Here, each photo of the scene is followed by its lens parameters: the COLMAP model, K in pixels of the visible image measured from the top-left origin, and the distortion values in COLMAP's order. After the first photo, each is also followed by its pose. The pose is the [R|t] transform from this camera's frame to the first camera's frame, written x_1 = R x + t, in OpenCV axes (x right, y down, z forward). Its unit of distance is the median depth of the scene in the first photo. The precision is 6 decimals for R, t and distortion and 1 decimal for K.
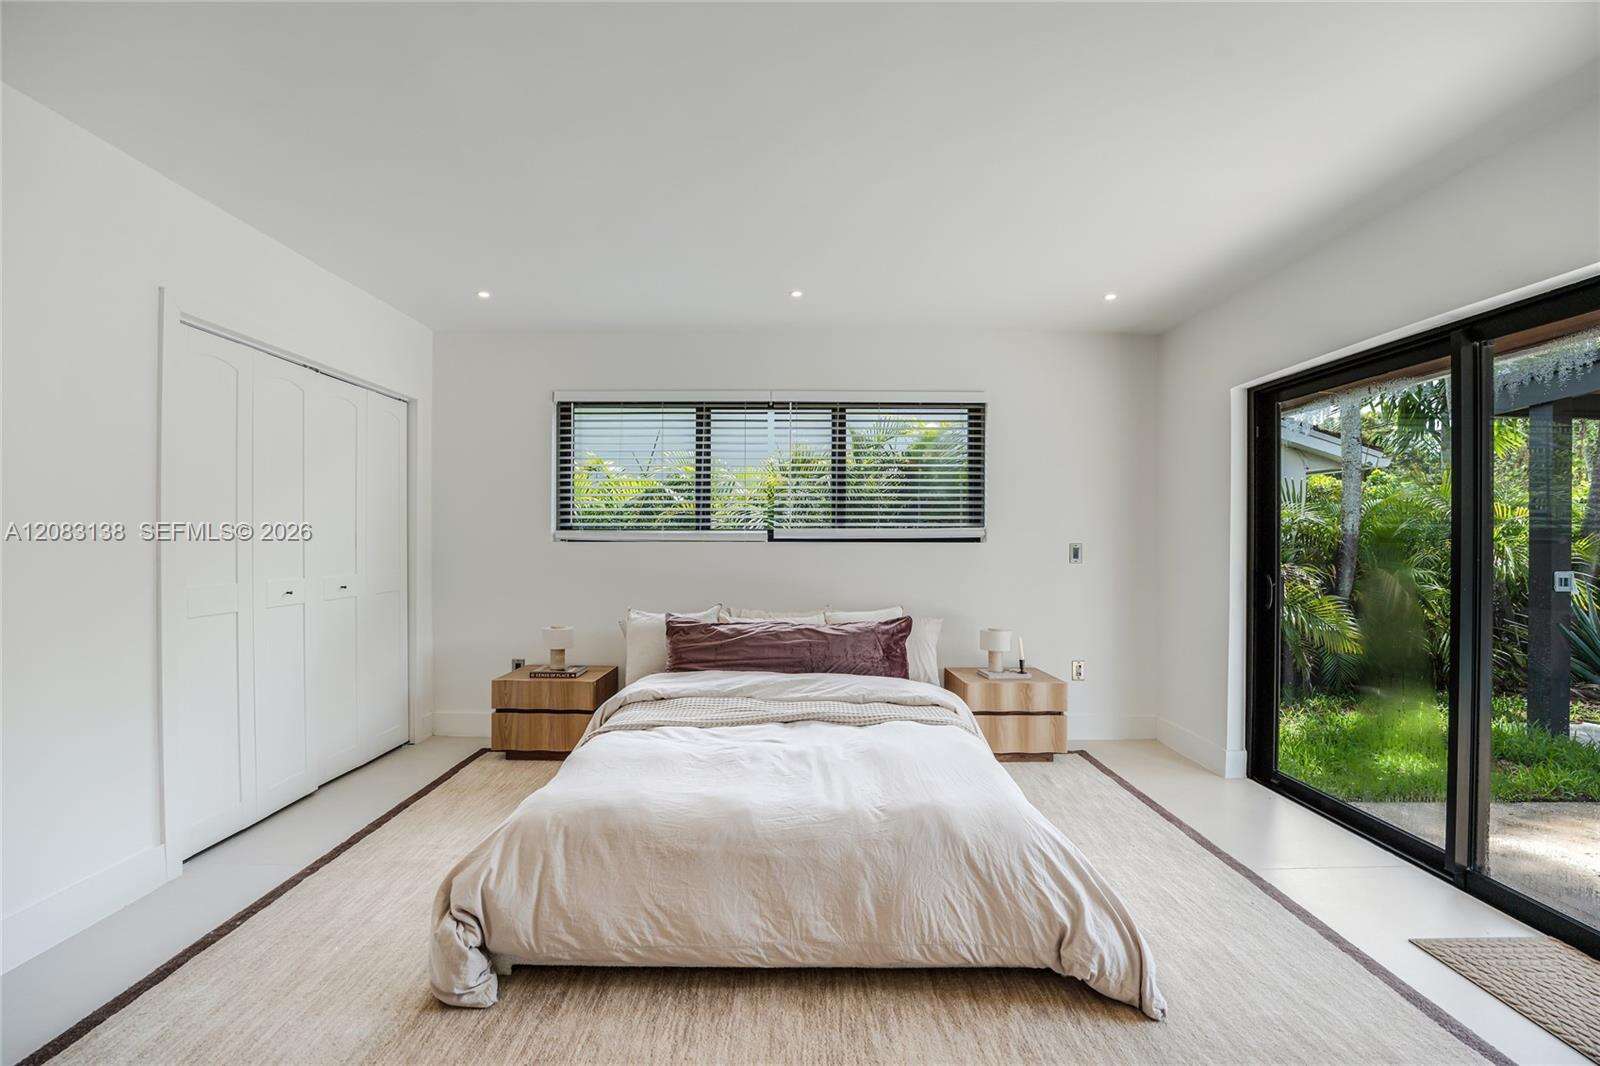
lens RADIAL K [[651.8, 0, 797.0], [0, 651.8, 542.9], [0, 0, 1]] dist [-0.021693, -0.000014]
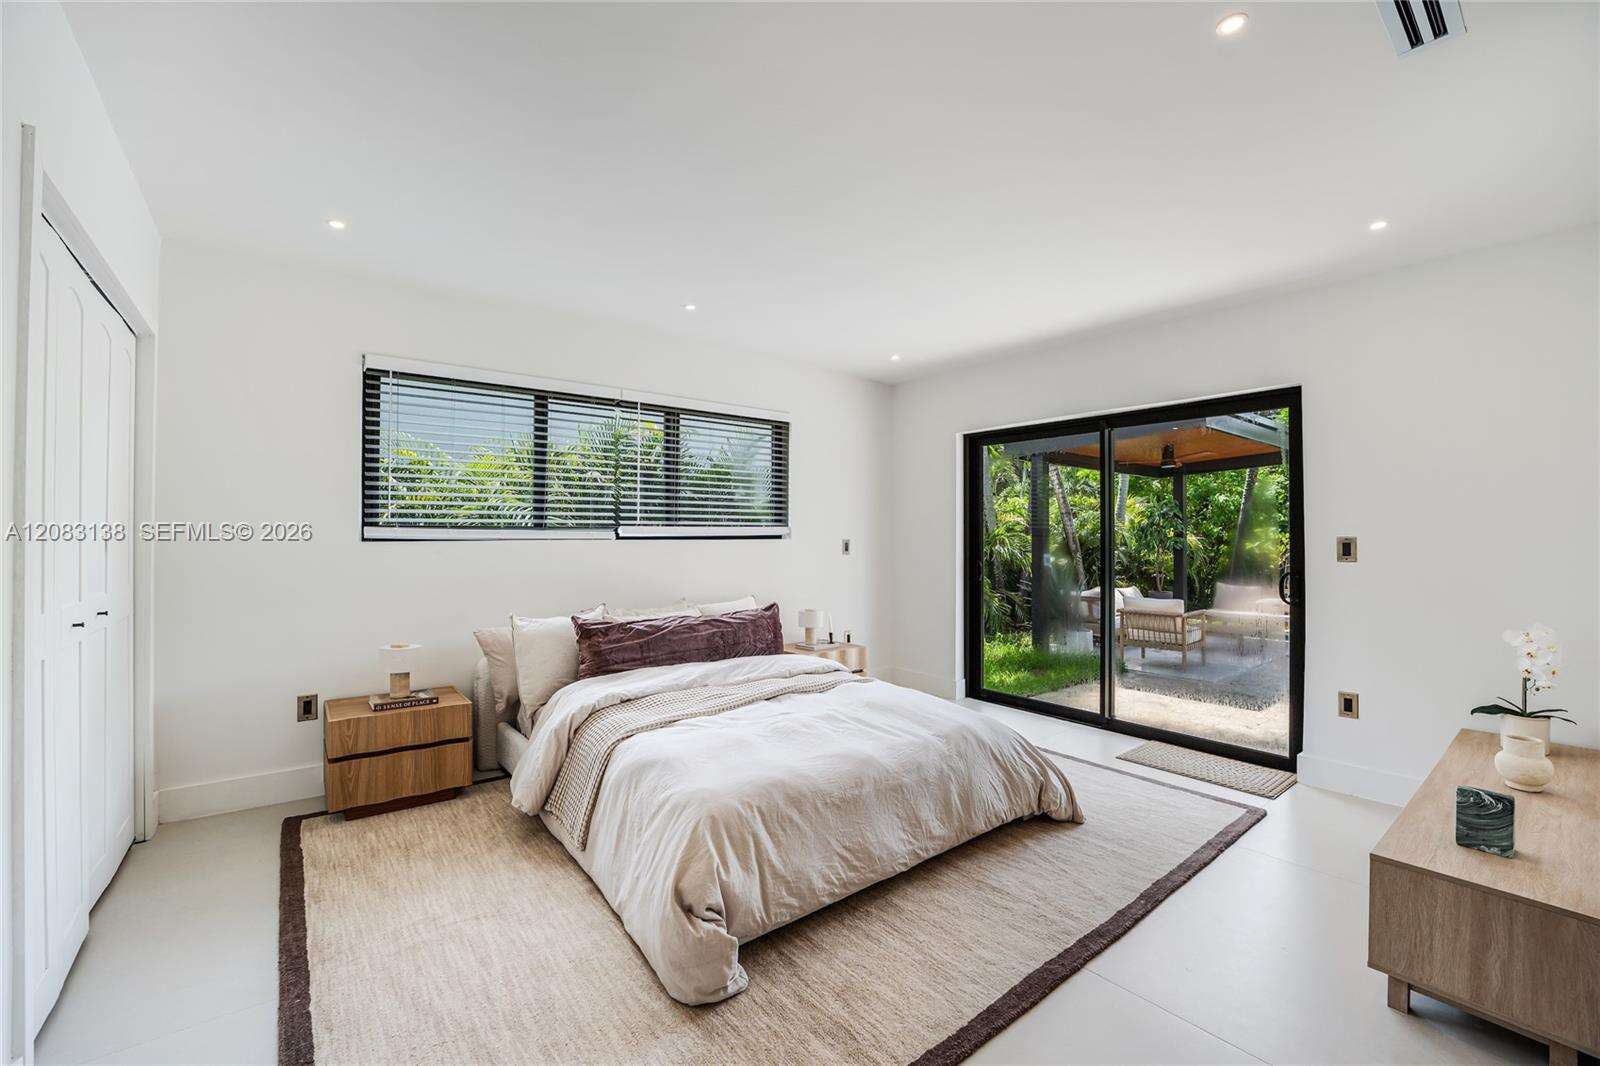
lens RADIAL K [[650.5, 0, 797.4], [0, 650.5, 531.4], [0, 0, 1]] dist [-0.026520, 0.003010]
pose [[0.788798, 0.000746, 0.614652, -0.633567], [0.006619, 0.999931, -0.009708, -0.004308], [-0.614617, 0.011726, 0.788738, 0.070238]]
